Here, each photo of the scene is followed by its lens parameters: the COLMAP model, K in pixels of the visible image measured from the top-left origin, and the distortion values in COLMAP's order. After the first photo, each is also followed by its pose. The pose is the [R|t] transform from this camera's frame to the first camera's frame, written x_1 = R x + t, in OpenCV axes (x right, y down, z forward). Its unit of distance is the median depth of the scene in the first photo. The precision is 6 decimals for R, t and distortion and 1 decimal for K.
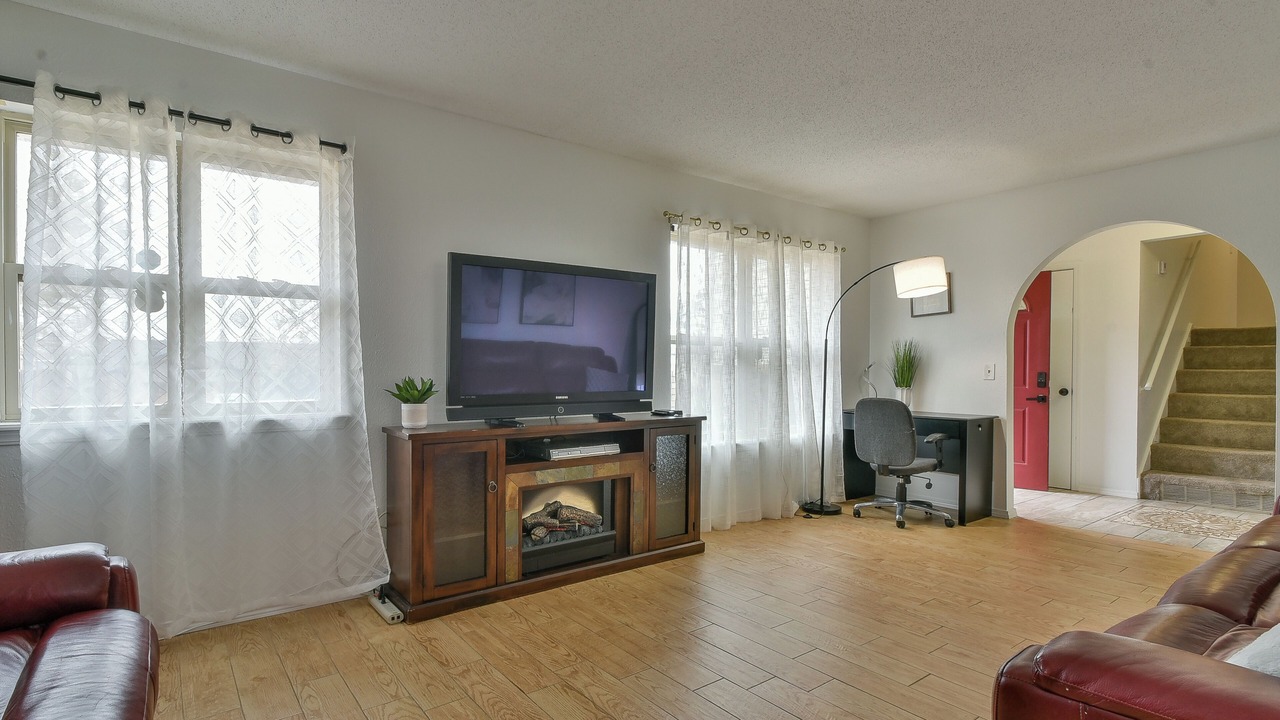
lens RADIAL K [[617.0, 0, 635.2], [0, 617.0, 368.7], [0, 0, 1]] dist [-0.000588, -0.000268]
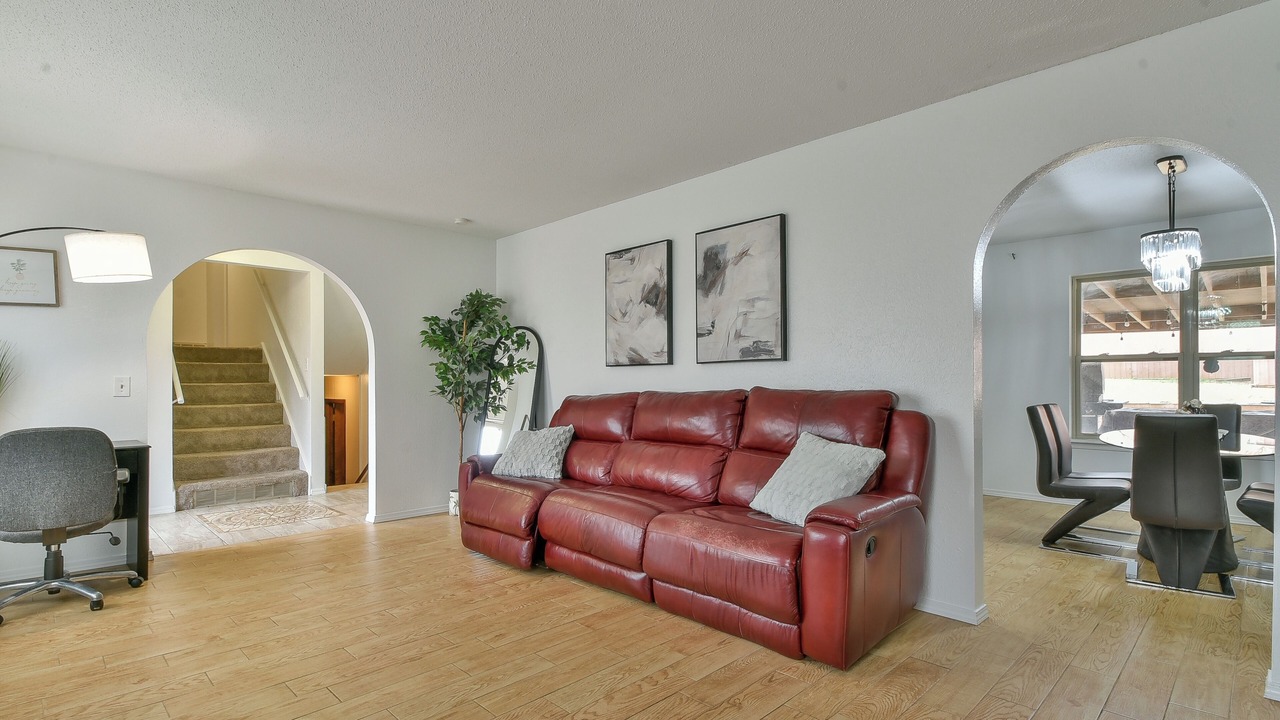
lens RADIAL K [[617.0, 0, 624.7], [0, 617.0, 381.4], [0, 0, 1]] dist [-0.000588, -0.000268]
pose [[-0.109754, 0.001583, 0.993958, -0.345024], [-0.000456, 0.999999, -0.001643, -0.000582], [-0.993959, -0.000633, -0.109753, 0.500801]]
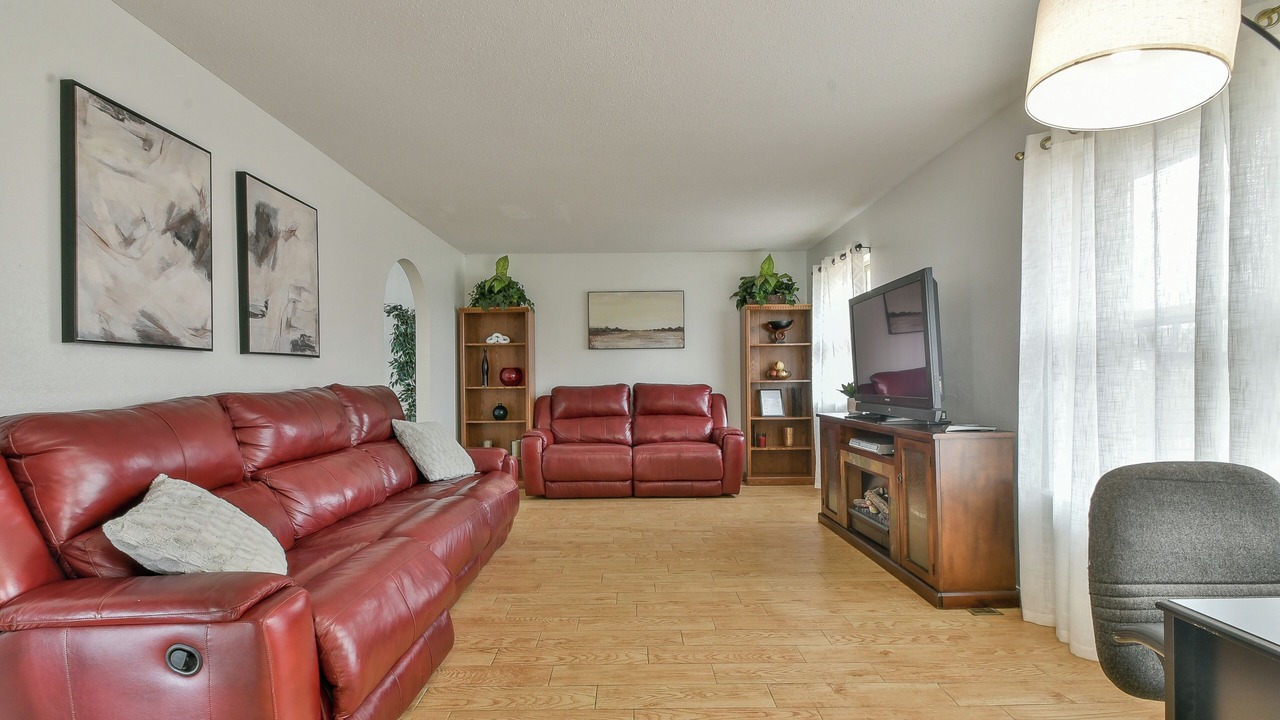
lens RADIAL K [[617.0, 0, 645.5], [0, 617.0, 370.2], [0, 0, 1]] dist [-0.000588, -0.000268]
pose [[-0.591788, -0.008568, -0.806048, 0.850907], [0.009228, 0.999806, -0.017403, 0.004763], [0.806041, -0.017737, -0.591594, 1.033208]]
